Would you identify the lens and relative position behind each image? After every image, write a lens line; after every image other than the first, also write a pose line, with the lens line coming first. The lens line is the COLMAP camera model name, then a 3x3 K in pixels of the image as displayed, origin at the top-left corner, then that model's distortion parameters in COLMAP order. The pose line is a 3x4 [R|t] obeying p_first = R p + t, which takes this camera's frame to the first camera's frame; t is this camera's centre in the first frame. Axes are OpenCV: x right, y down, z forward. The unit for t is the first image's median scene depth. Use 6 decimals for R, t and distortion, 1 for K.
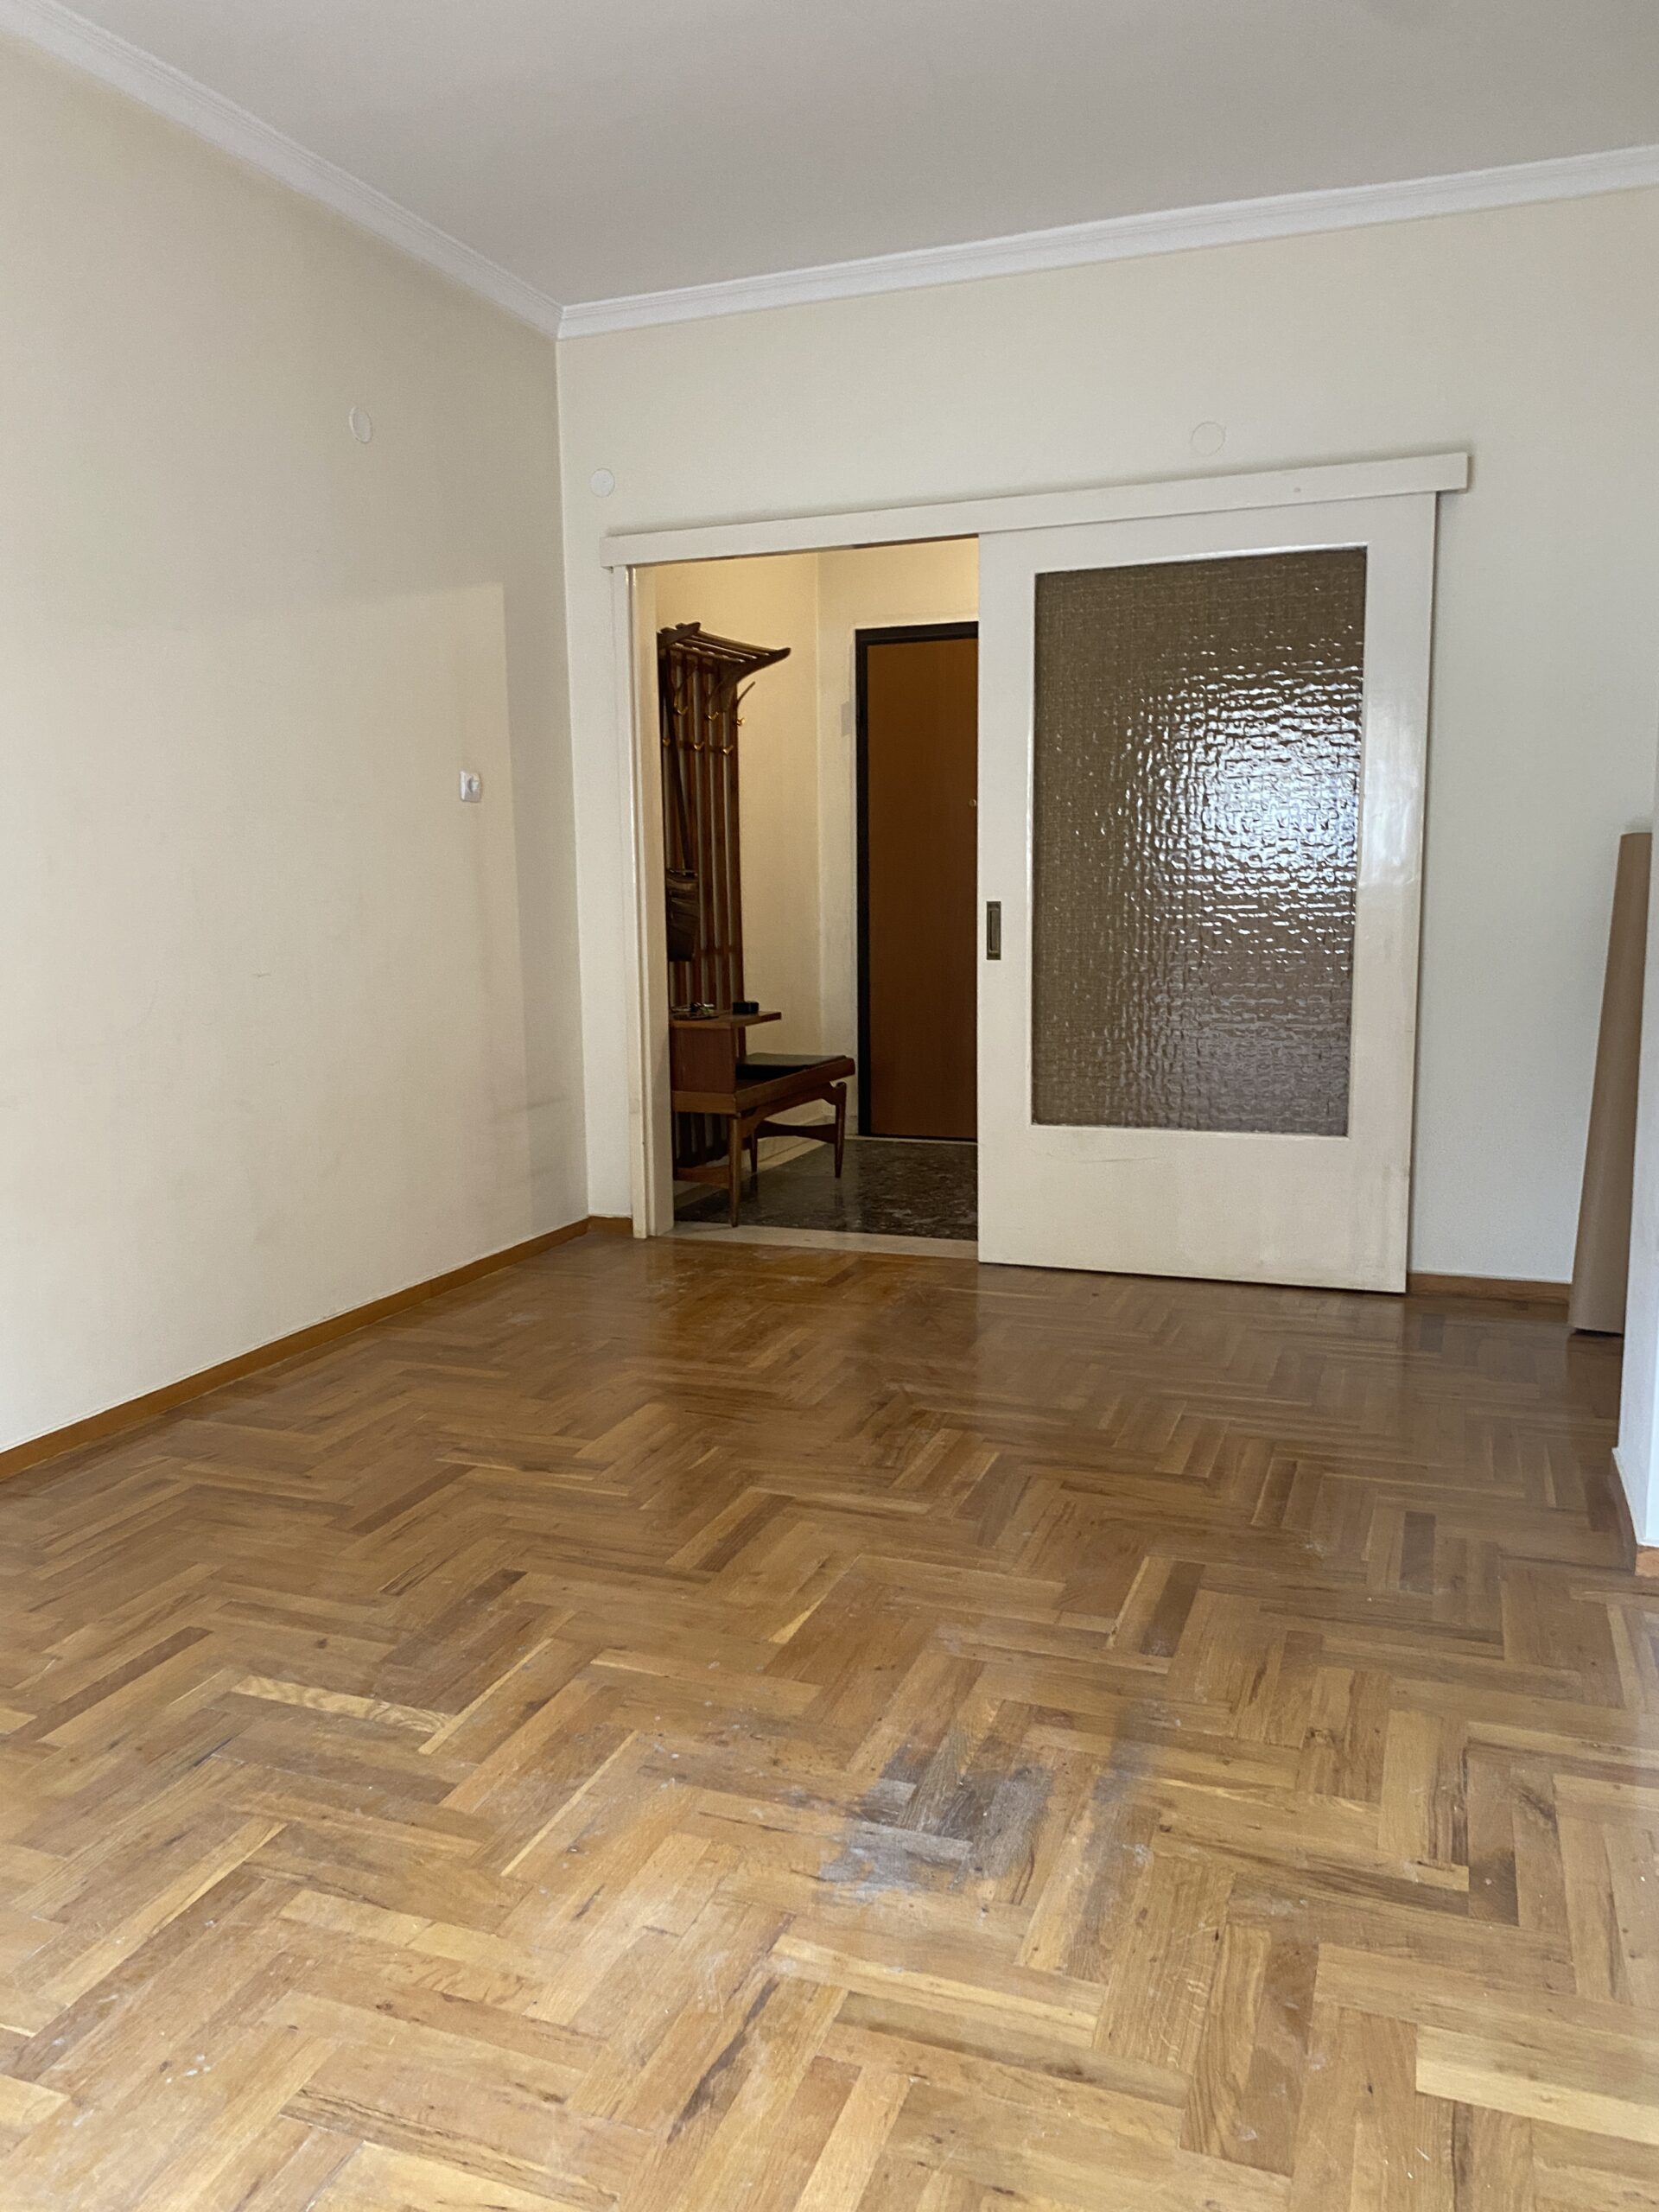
lens RADIAL K [[1687.8, 0, 801.8], [0, 1687.8, 1101.2], [0, 0, 1]] dist [-0.002810, -0.000163]
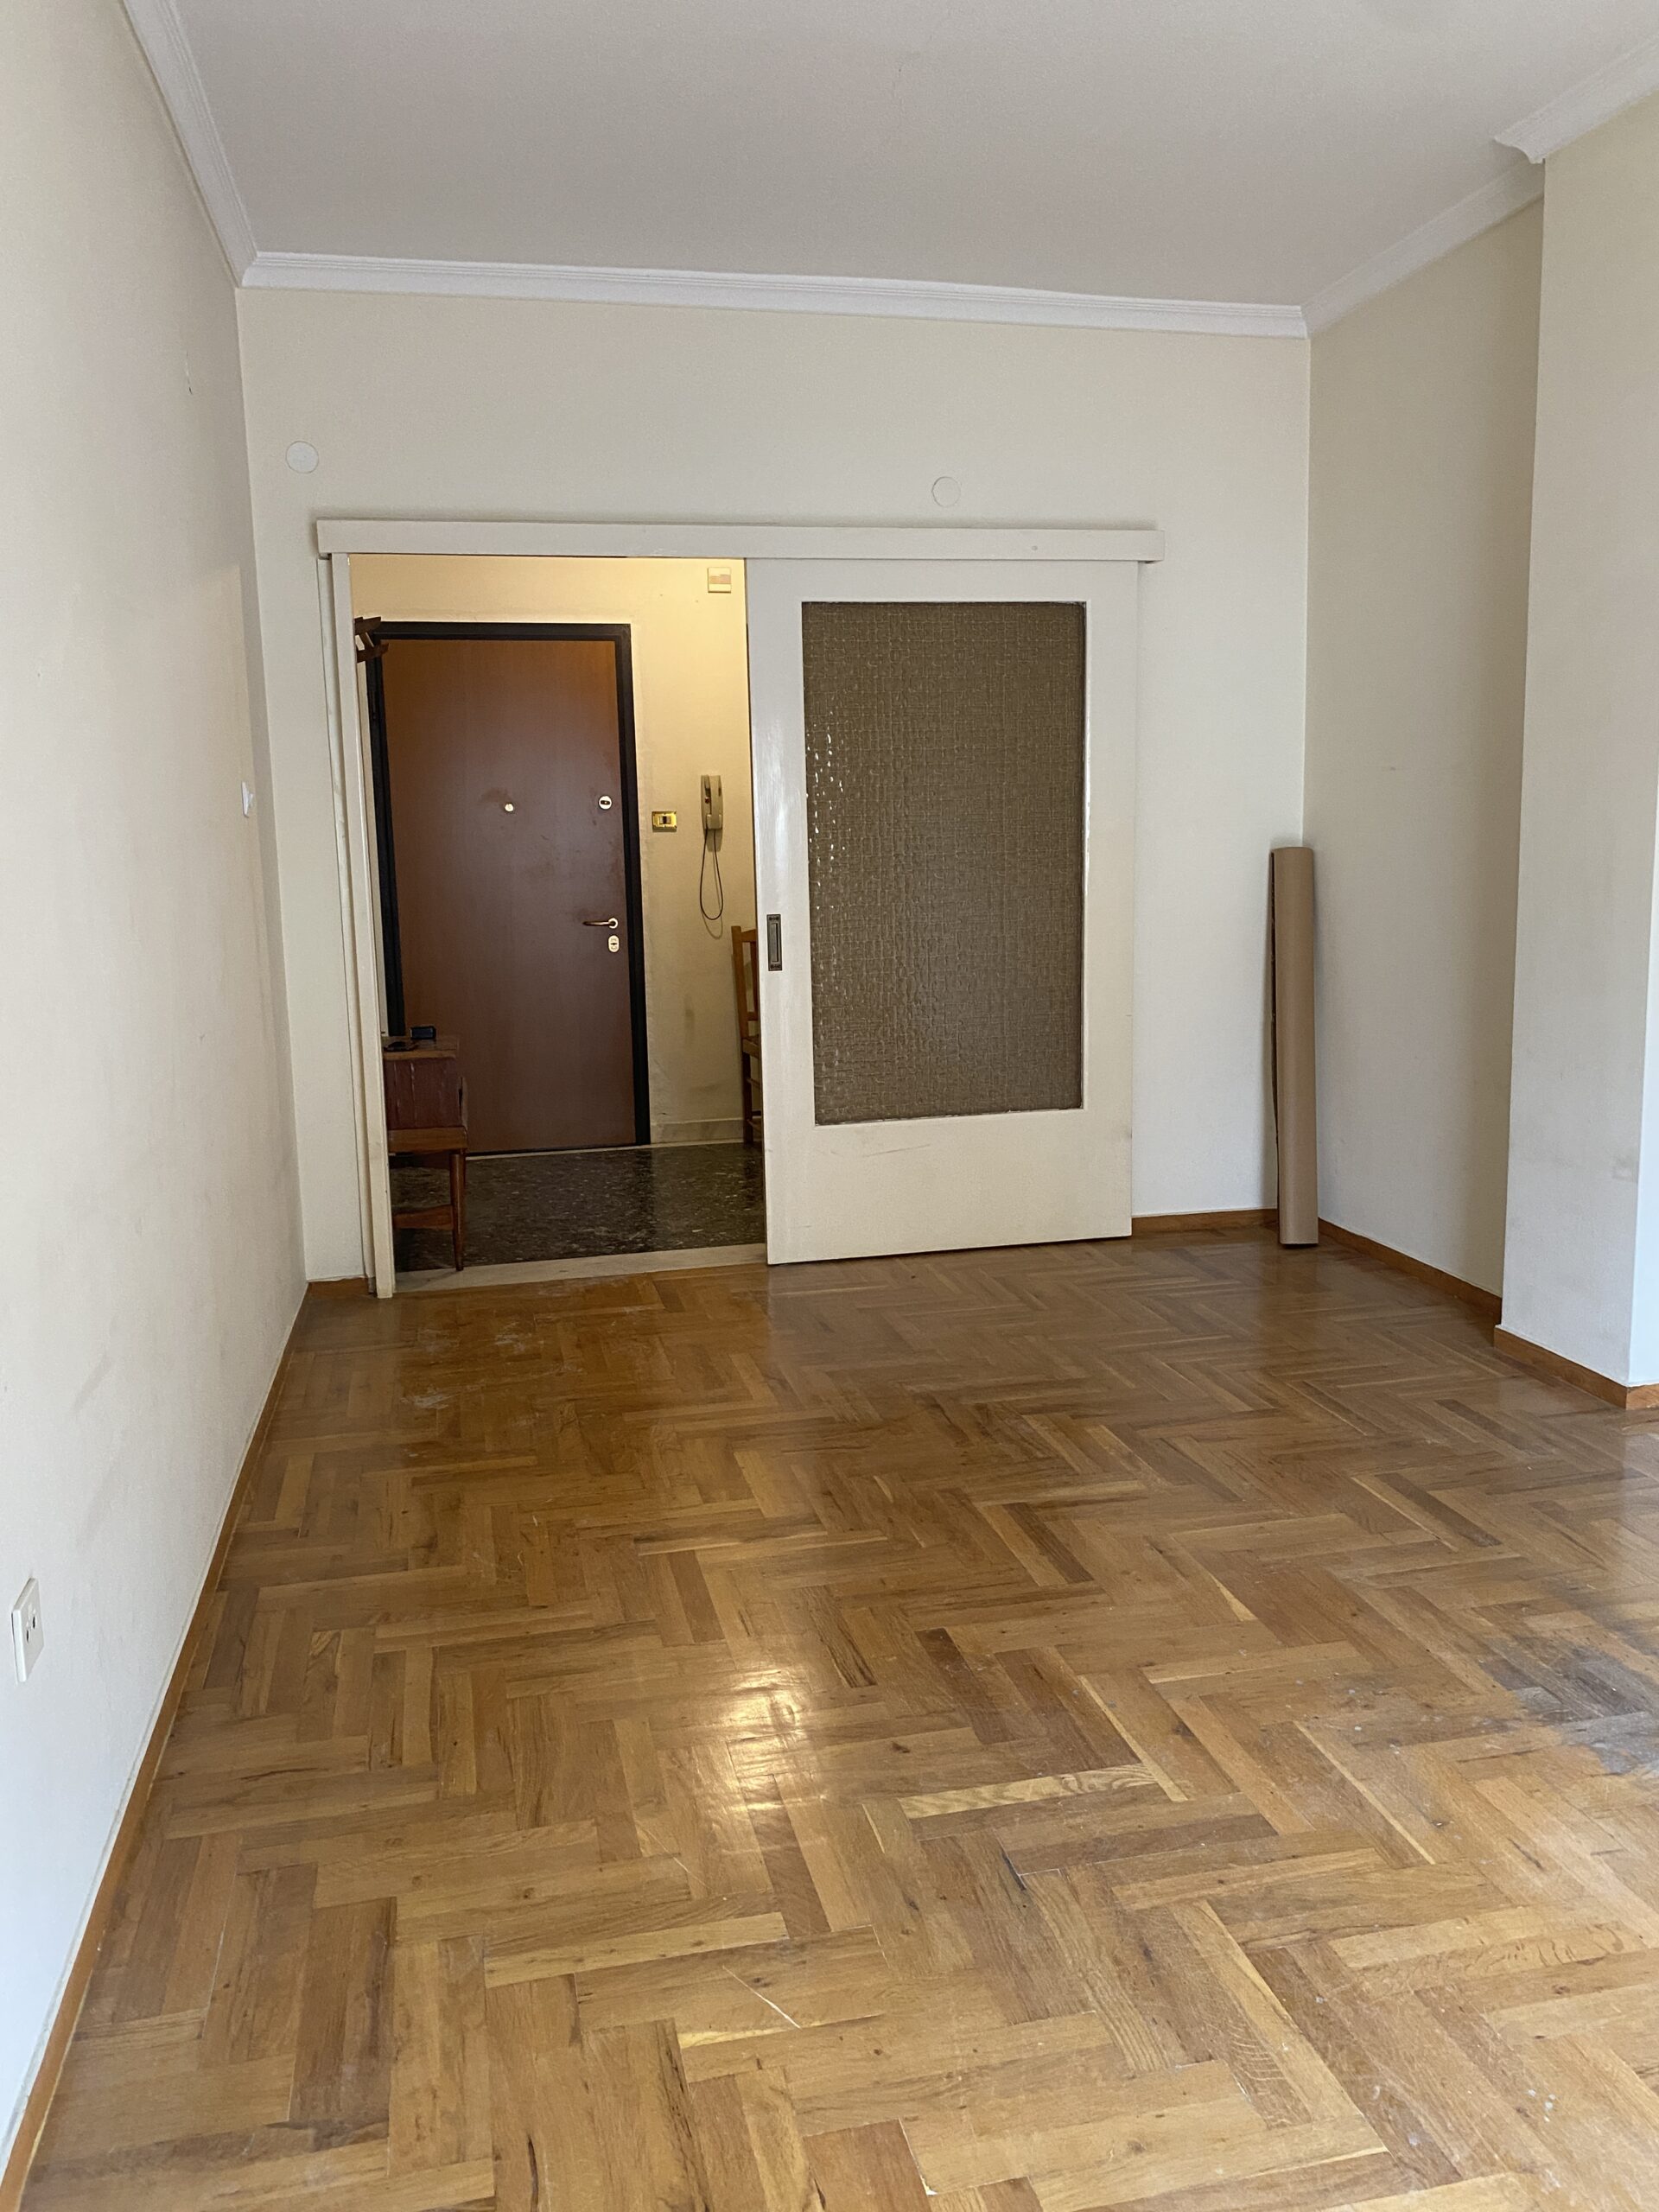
lens RADIAL K [[1687.8, 0, 801.8], [0, 1687.8, 1101.2], [0, 0, 1]] dist [-0.002810, -0.000163]
pose [[0.839477, -0.095610, 0.534918, -0.753891], [0.091043, 0.995232, 0.035006, -0.069190], [-0.535714, 0.019313, 0.844179, 0.220863]]
